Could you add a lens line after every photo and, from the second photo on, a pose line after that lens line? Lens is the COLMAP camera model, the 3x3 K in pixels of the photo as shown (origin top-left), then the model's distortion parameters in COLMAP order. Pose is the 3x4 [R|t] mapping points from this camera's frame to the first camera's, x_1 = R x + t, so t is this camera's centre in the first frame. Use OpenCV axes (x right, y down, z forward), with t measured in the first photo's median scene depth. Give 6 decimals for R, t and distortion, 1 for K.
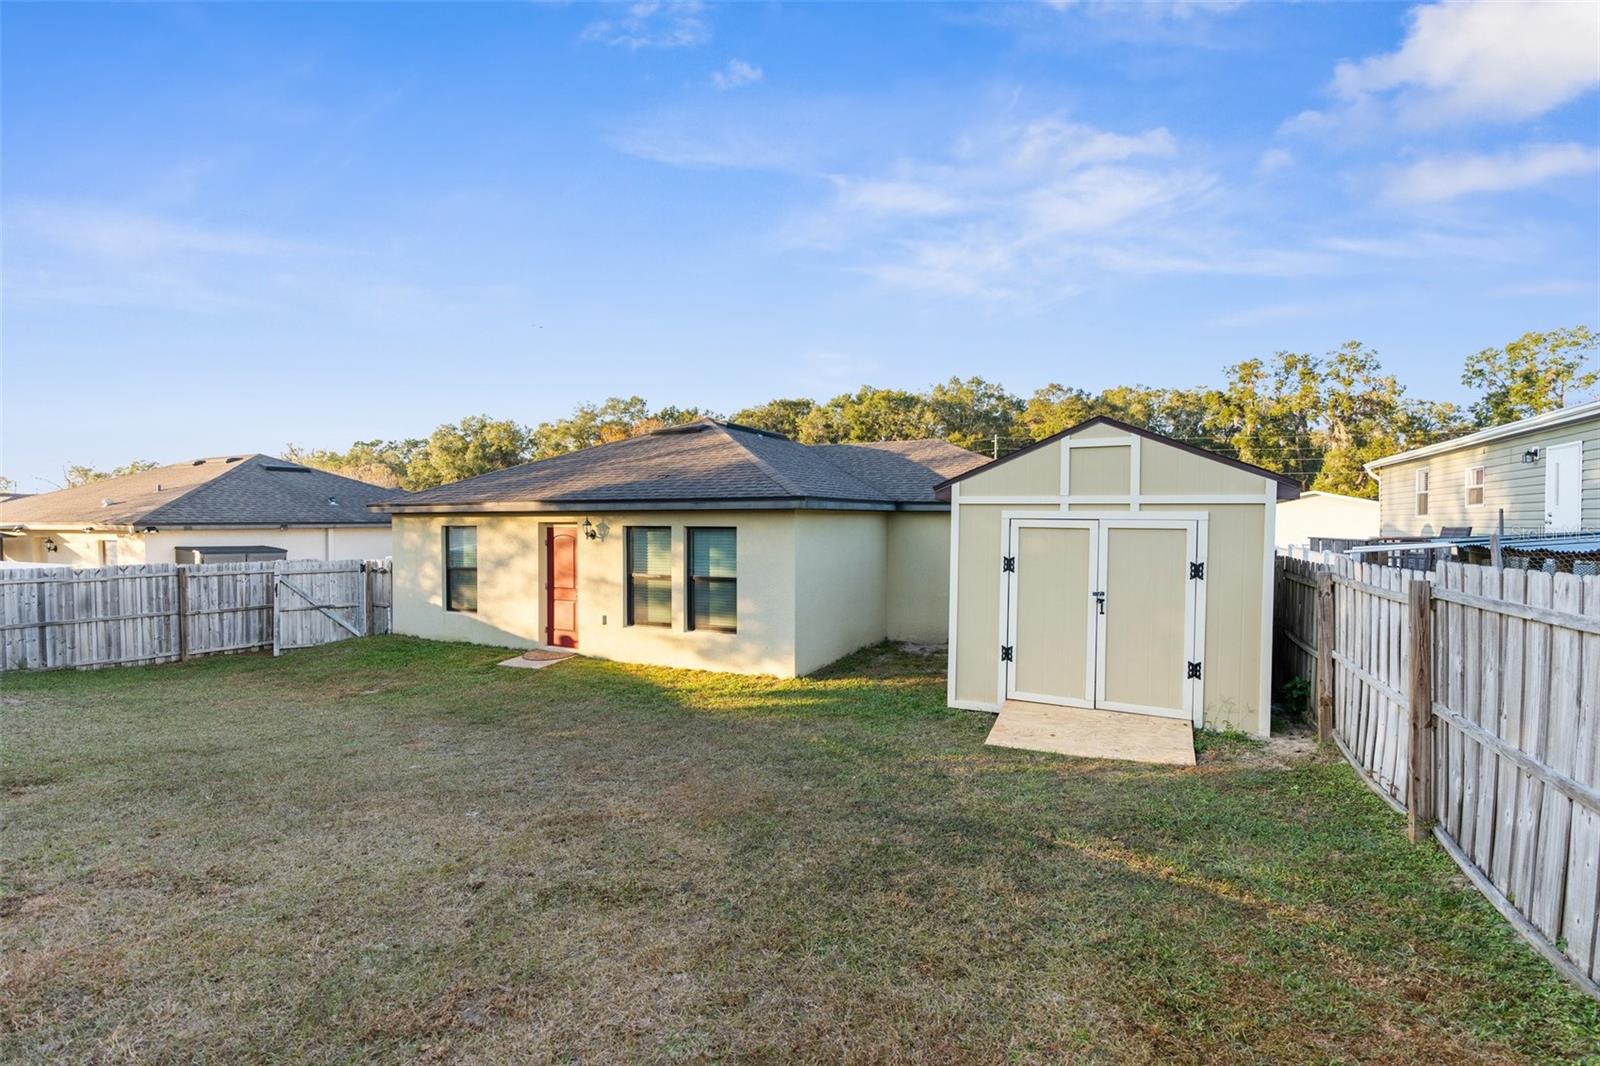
lens RADIAL K [[732.7, 0, 800.0], [0, 732.7, 533.0], [0, 0, 1]] dist [-0.001972, 0.000489]
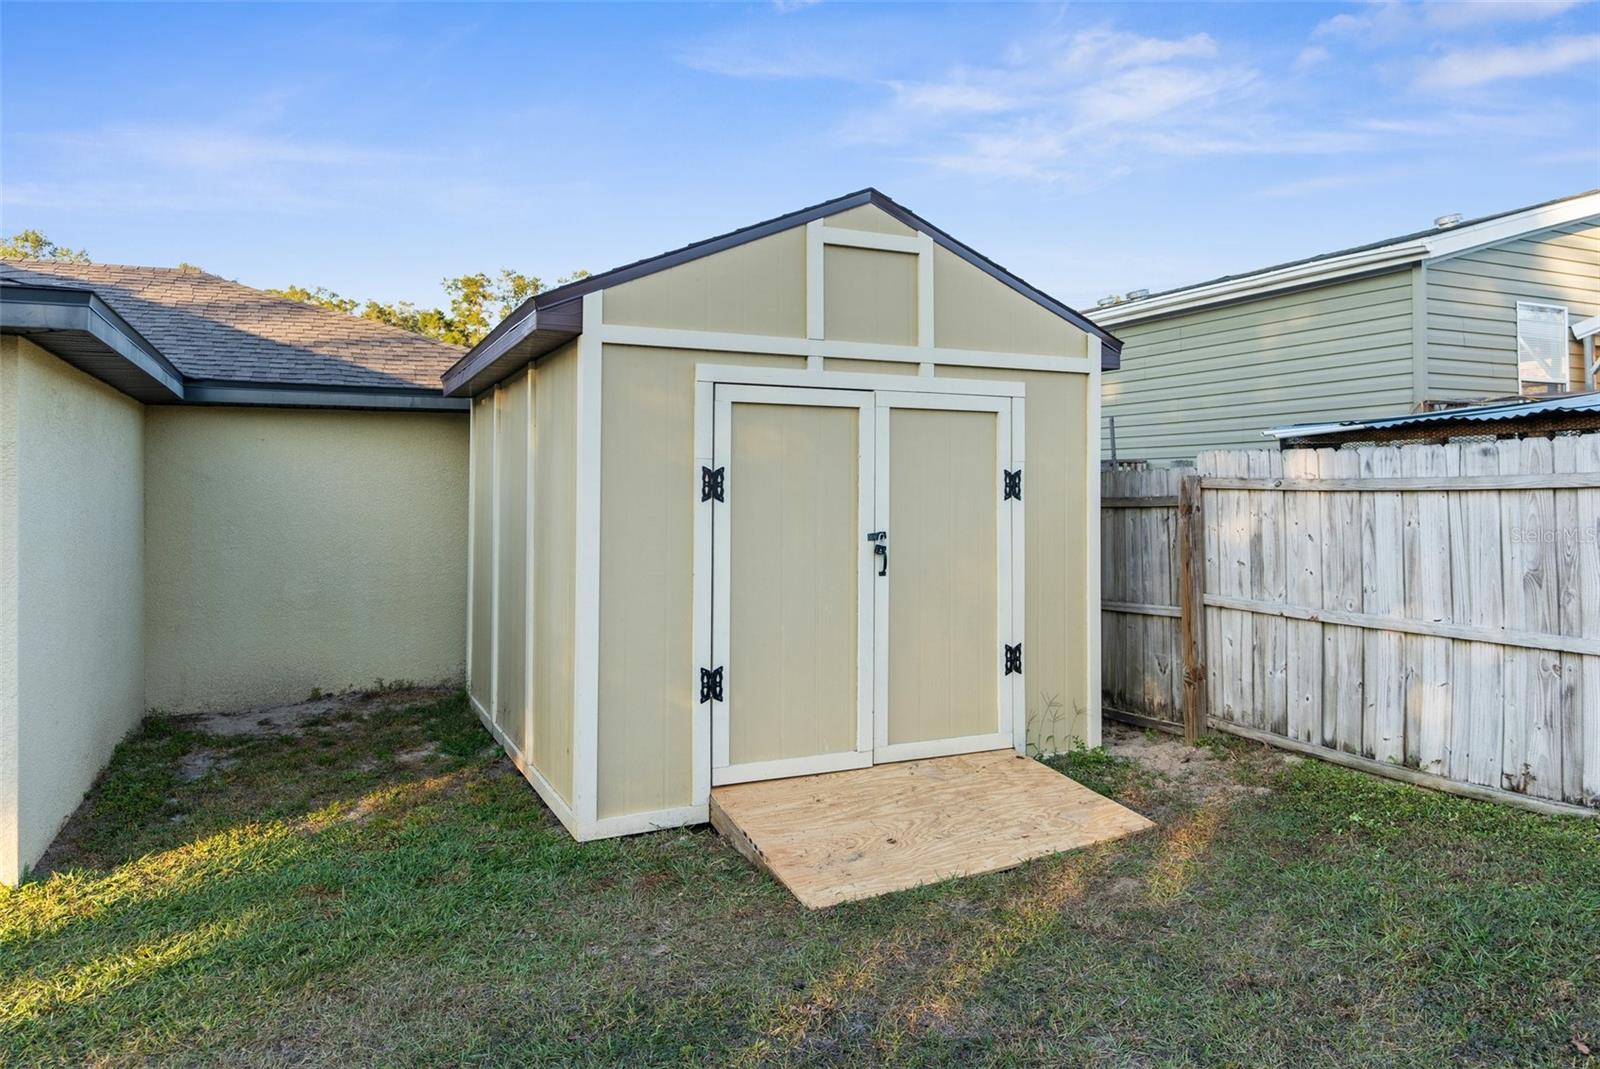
lens RADIAL K [[1033.8, 0, 803.8], [0, 1033.8, 475.8], [0, 0, 1]] dist [0.000977, 0.002804]
pose [[0.615226, 0.004342, 0.788339, -0.188084], [0.023646, 0.999433, -0.023959, 0.056757], [-0.787996, 0.033381, 0.614774, 0.593169]]
